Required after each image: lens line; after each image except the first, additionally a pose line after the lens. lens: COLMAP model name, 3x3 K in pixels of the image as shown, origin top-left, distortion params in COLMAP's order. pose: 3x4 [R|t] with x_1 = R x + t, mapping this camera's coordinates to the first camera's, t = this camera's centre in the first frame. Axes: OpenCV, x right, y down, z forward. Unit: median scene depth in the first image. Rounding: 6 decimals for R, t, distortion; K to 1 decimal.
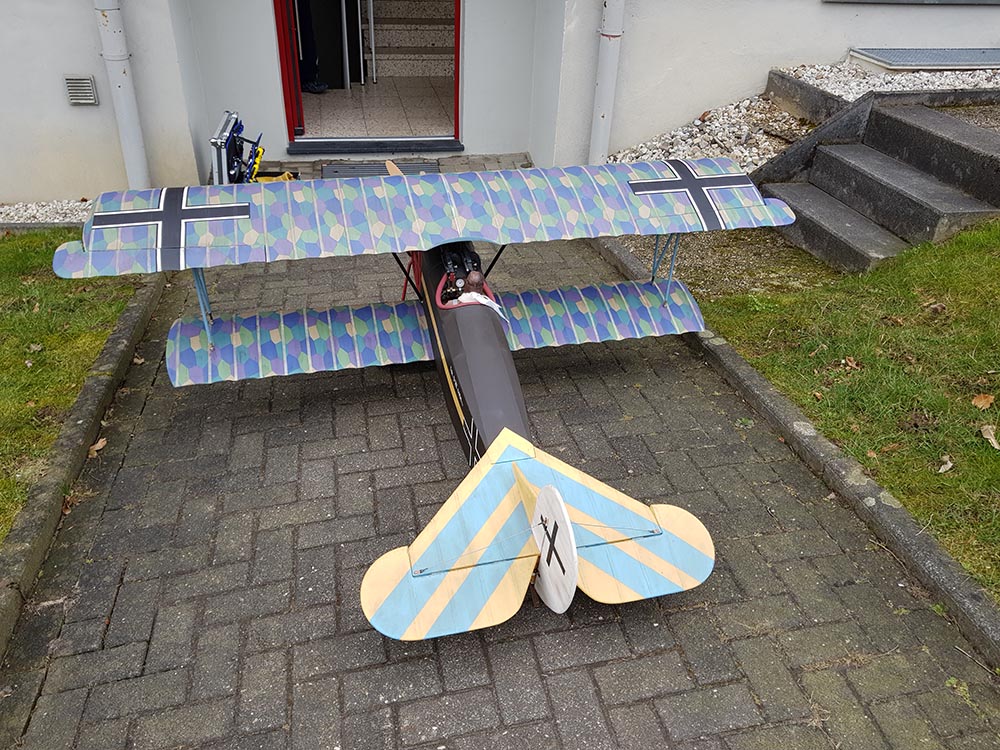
lens RADIAL K [[763.9, 0, 500.0], [0, 763.9, 375.0], [0, 0, 1]] dist [-0.004777, -0.002896]
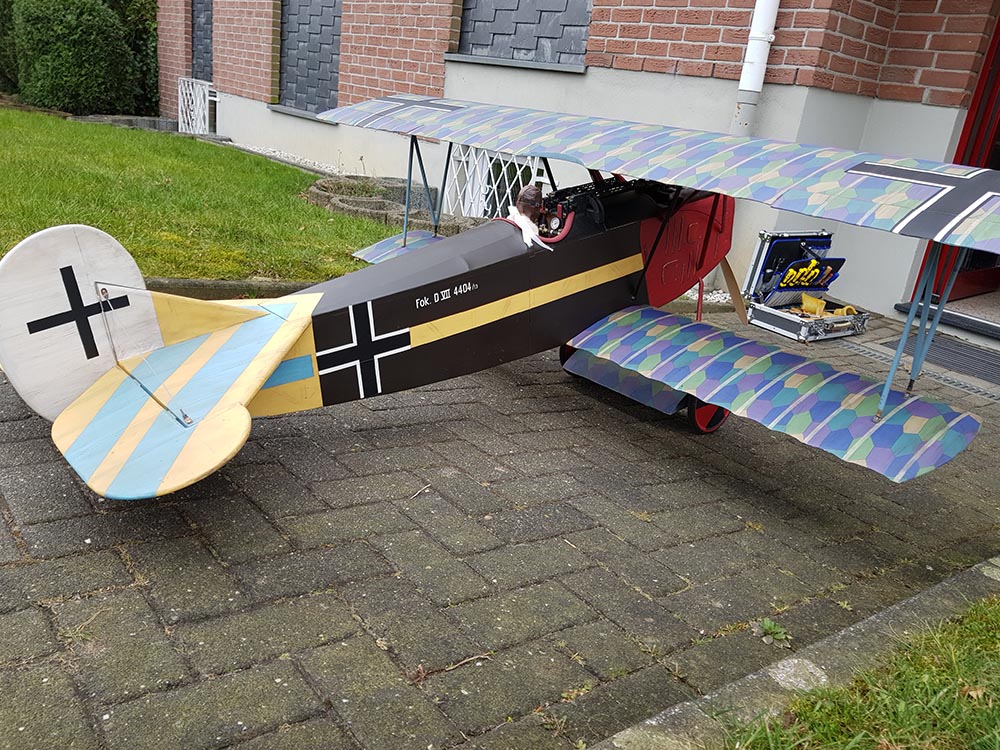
lens RADIAL K [[763.9, 0, 500.0], [0, 763.9, 375.0], [0, 0, 1]] dist [-0.004777, -0.002896]
pose [[0.470018, 0.327390, -0.819695, 0.536762], [-0.559683, 0.828646, 0.010040, 0.022692], [0.682523, 0.454051, 0.572713, 0.547637]]
